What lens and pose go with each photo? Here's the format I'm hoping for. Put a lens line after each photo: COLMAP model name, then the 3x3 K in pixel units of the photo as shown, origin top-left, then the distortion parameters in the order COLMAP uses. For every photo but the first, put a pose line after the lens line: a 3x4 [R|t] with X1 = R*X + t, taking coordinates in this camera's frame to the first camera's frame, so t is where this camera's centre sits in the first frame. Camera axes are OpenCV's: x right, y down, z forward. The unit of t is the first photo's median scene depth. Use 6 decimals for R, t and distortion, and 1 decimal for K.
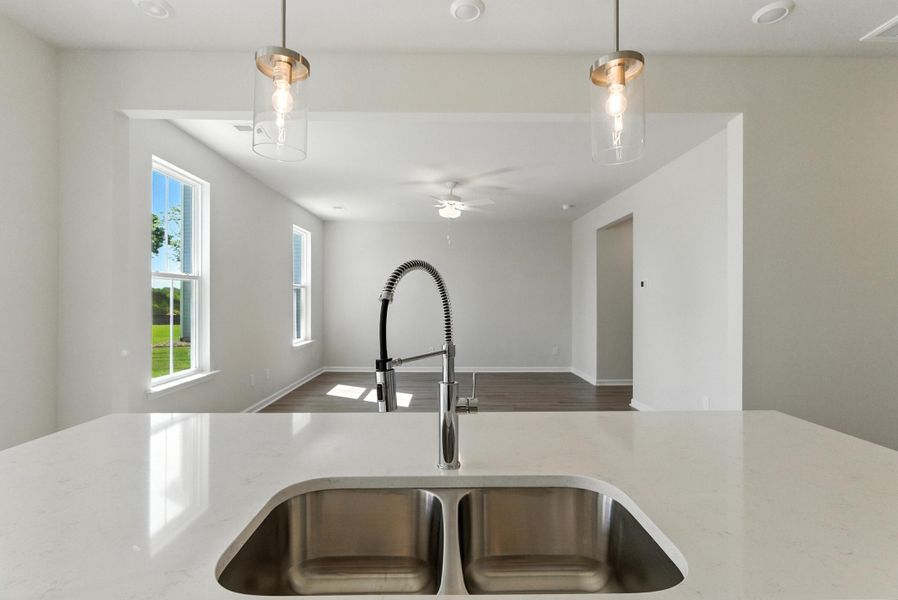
lens RADIAL K [[411.7, 0, 449.8], [0, 411.7, 296.8], [0, 0, 1]] dist [-0.001201, 0.000055]
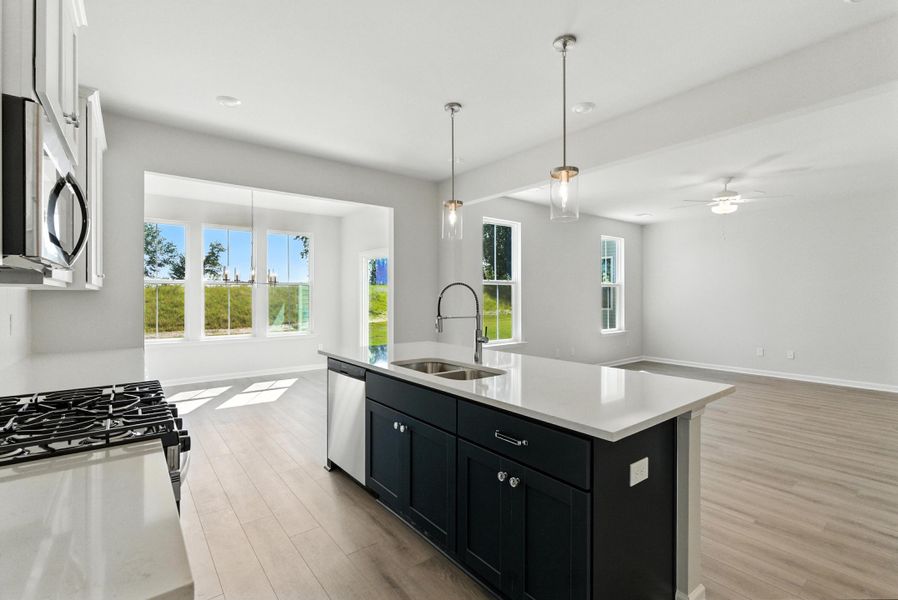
lens RADIAL K [[411.7, 0, 449.8], [0, 411.7, 296.8], [0, 0, 1]] dist [-0.001201, 0.000055]
pose [[0.606957, 0.000193, -0.794735, 0.432776], [0.008143, 0.999946, 0.006462, -0.002490], [0.794693, -0.010393, 0.606923, -0.152564]]
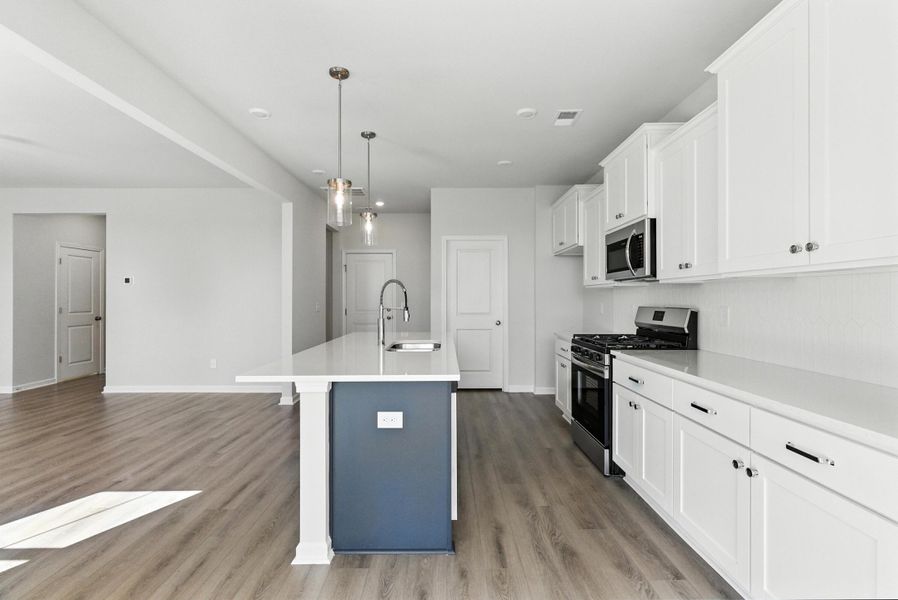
lens RADIAL K [[410.8, 0, 453.3], [0, 410.8, 296.0], [0, 0, 1]] dist [-0.000574, -0.000001]
pose [[-0.003013, 0.004901, 0.999983, -0.715289], [-0.006649, 0.999966, -0.004921, 0.012118], [-0.999973, -0.006664, -0.002981, 0.107148]]
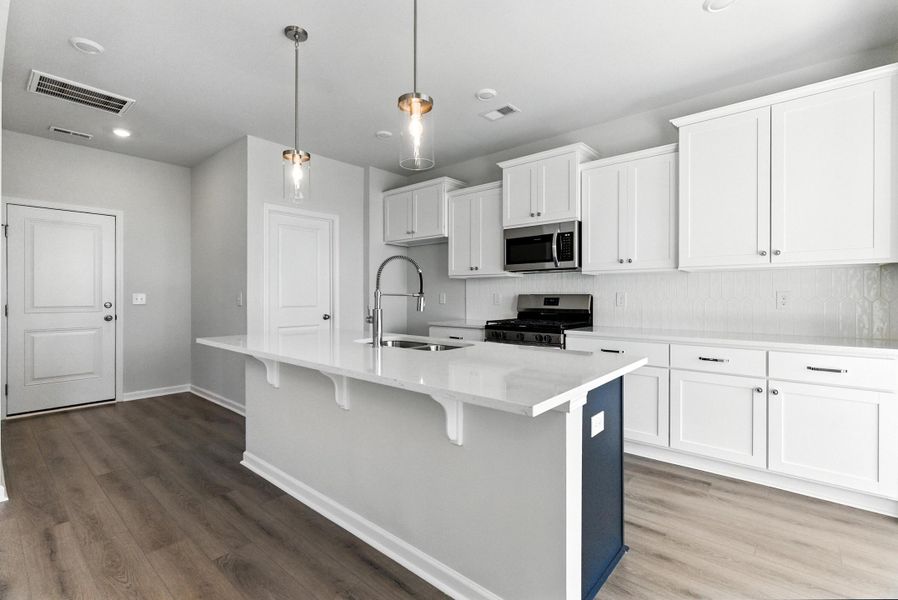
lens RADIAL K [[401.6, 0, 451.0], [0, 401.6, 297.8], [0, 0, 1]] dist [-0.001715, 0.000016]
pose [[-0.751190, -0.007153, 0.660048, -0.397140], [-0.007260, 0.999970, 0.002573, 0.032838], [-0.660047, -0.002859, -0.751219, 0.539852]]
